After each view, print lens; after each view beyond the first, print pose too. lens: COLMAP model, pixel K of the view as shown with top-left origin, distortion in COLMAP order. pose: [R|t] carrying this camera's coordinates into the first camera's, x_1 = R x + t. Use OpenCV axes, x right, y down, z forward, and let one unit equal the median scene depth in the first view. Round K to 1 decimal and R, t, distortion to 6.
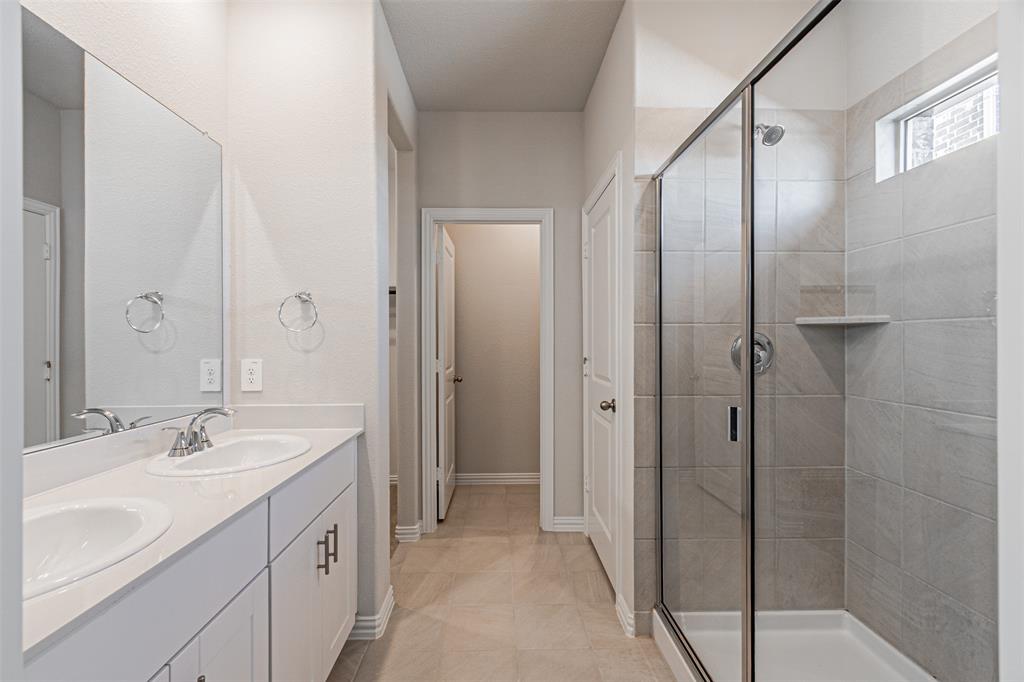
lens RADIAL K [[432.1, 0, 500.0], [0, 432.1, 348.4], [0, 0, 1]] dist [0.000029, -0.000171]
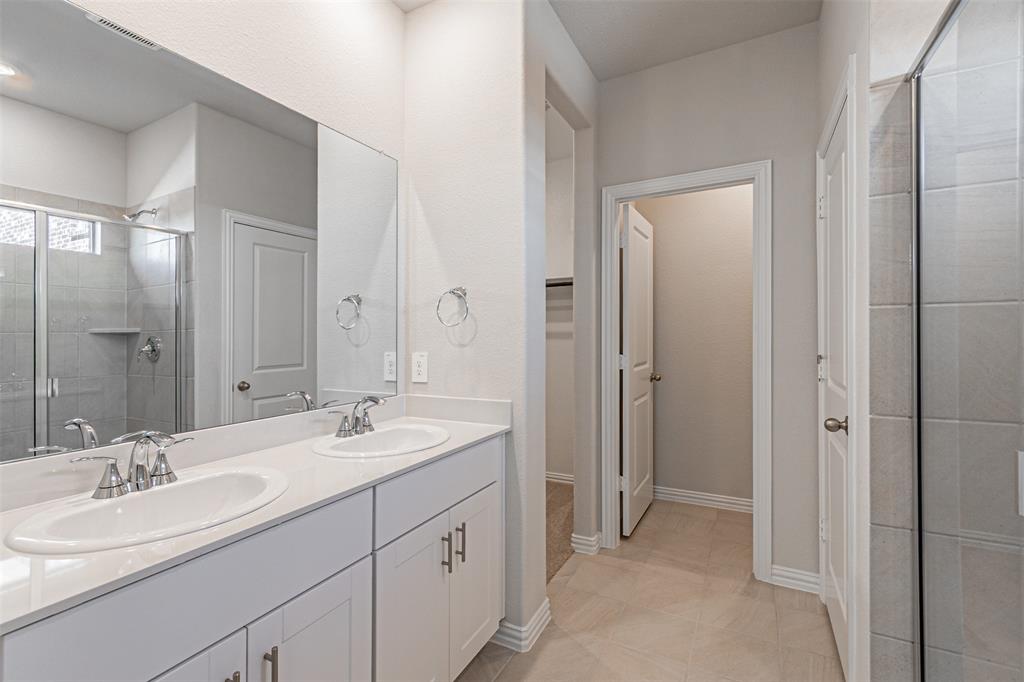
lens RADIAL K [[448.4, 0, 506.6], [0, 448.4, 338.4], [0, 0, 1]] dist [0.002691, -0.000270]
pose [[0.873084, -0.003556, -0.487558, 0.156611], [0.000219, 0.999976, -0.006900, -0.002737], [0.487571, 0.005918, 0.873064, 0.123611]]
